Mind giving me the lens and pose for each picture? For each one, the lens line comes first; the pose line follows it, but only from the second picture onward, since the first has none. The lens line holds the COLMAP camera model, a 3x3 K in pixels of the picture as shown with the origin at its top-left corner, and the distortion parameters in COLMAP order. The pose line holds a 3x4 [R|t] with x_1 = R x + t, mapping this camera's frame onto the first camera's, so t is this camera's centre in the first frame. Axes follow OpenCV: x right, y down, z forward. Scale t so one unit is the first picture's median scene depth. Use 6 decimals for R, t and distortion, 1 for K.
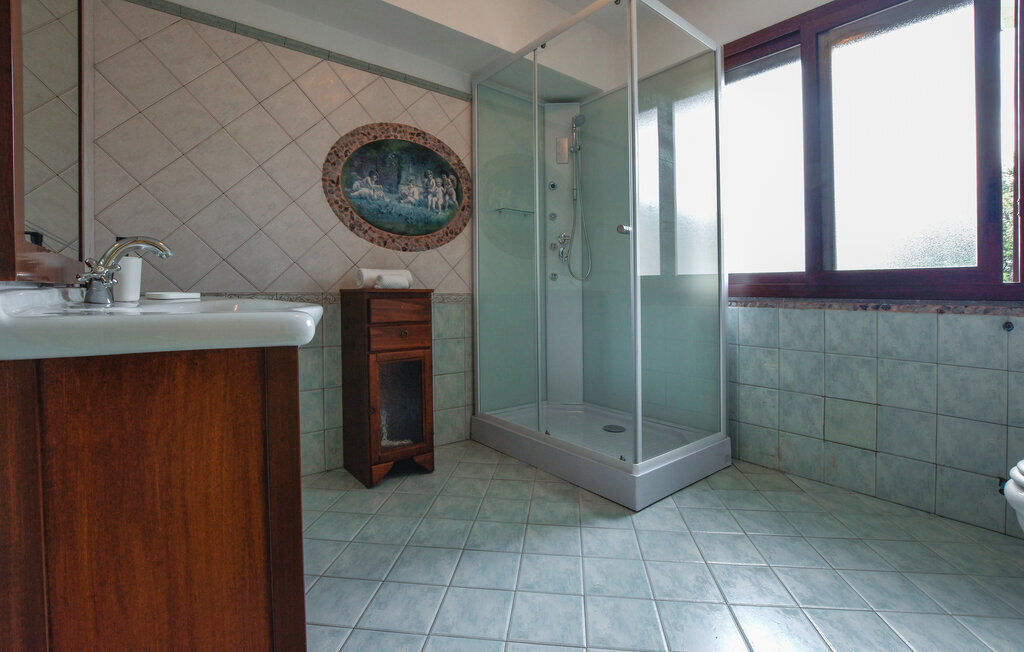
lens RADIAL K [[464.1, 0, 513.0], [0, 464.1, 288.0], [0, 0, 1]] dist [-0.046205, 0.011638]
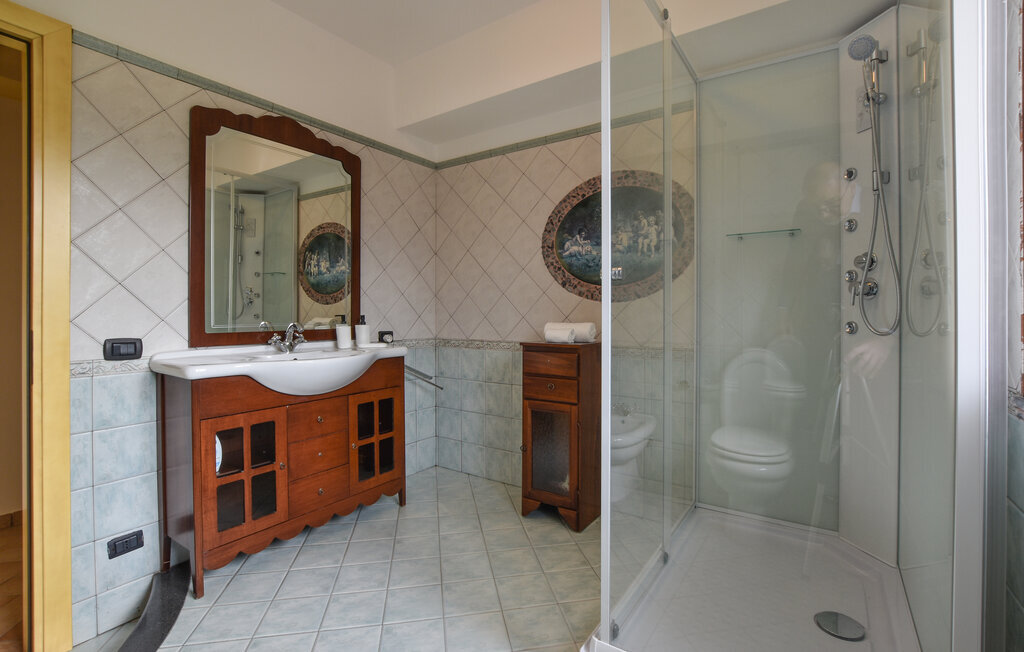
lens RADIAL K [[459.1, 0, 516.0], [0, 459.1, 306.3], [0, 0, 1]] dist [-0.028689, 0.000156]
pose [[0.298959, -0.012272, -0.954187, 0.677969], [0.013420, 0.999872, -0.008655, -0.069809], [0.954172, -0.010218, 0.299086, 0.556750]]
